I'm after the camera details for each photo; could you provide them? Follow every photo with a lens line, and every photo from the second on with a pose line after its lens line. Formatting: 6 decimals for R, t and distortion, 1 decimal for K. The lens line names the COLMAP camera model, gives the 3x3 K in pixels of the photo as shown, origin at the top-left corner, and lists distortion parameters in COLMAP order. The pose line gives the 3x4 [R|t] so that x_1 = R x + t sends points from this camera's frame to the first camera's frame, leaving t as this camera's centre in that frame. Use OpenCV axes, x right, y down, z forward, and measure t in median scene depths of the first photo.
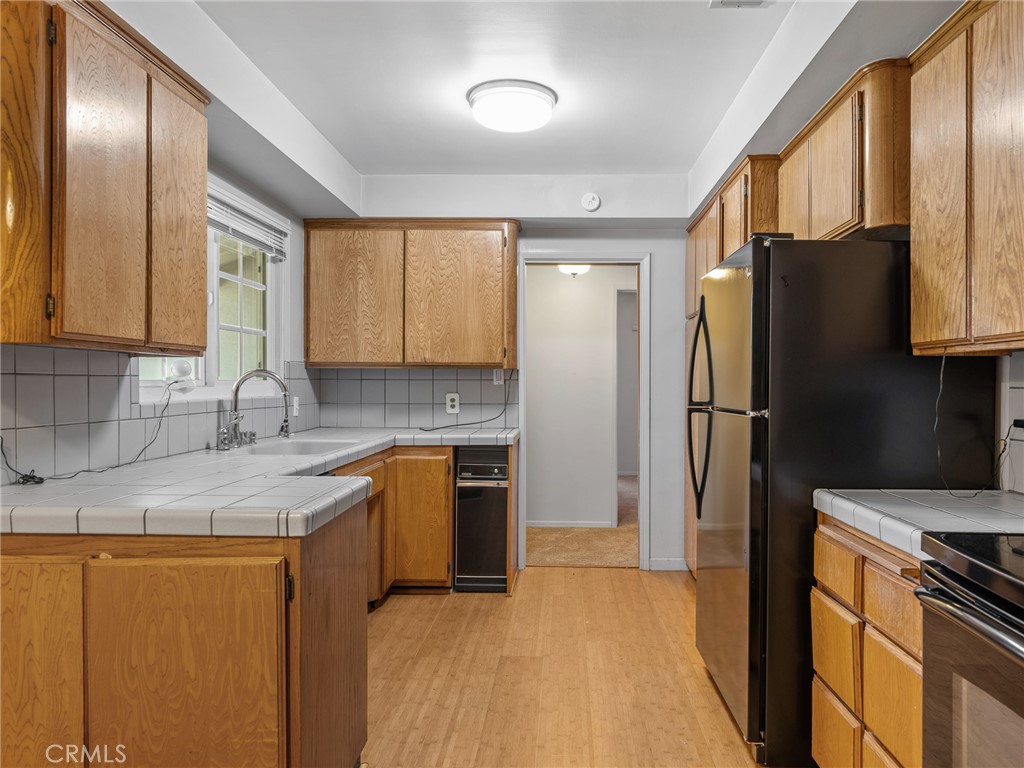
lens RADIAL K [[722.3, 0, 513.5], [0, 722.3, 383.2], [0, 0, 1]] dist [0.000868, 0.000720]
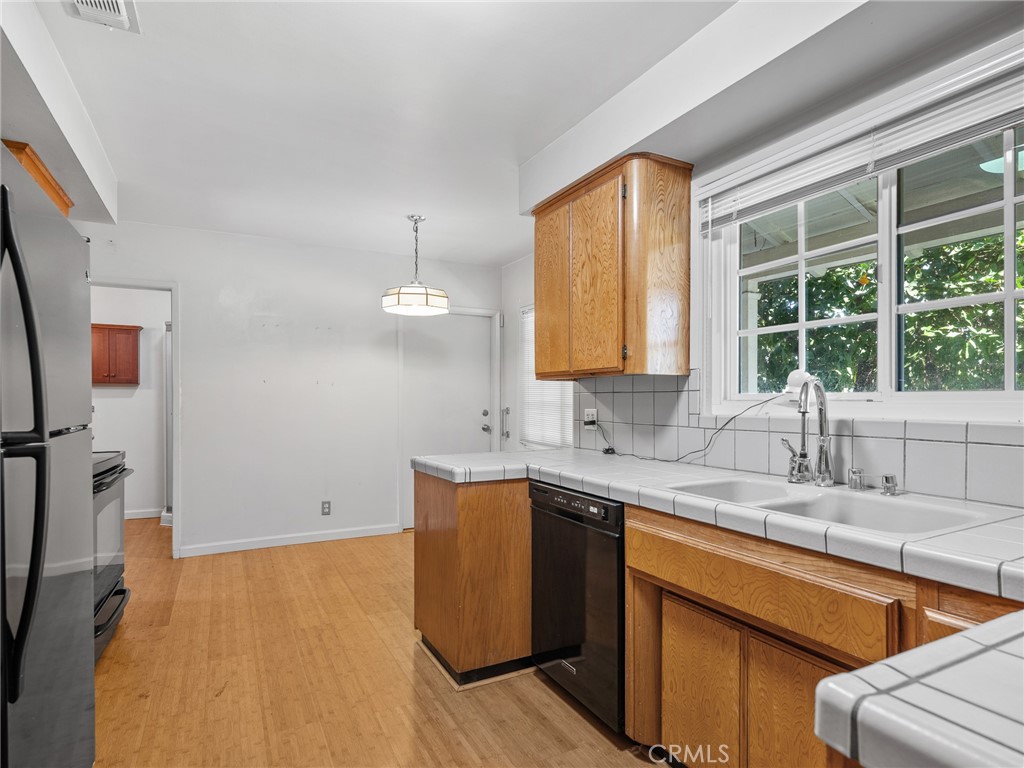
lens RADIAL K [[564.7, 0, 530.6], [0, 564.7, 403.5], [0, 0, 1]] dist [0.000211, 0.000032]
pose [[-0.844413, 0.000663, -0.535693, 0.212948], [-0.002857, 0.999979, 0.005743, 0.006414], [0.535685, 0.006380, -0.844394, 1.786108]]
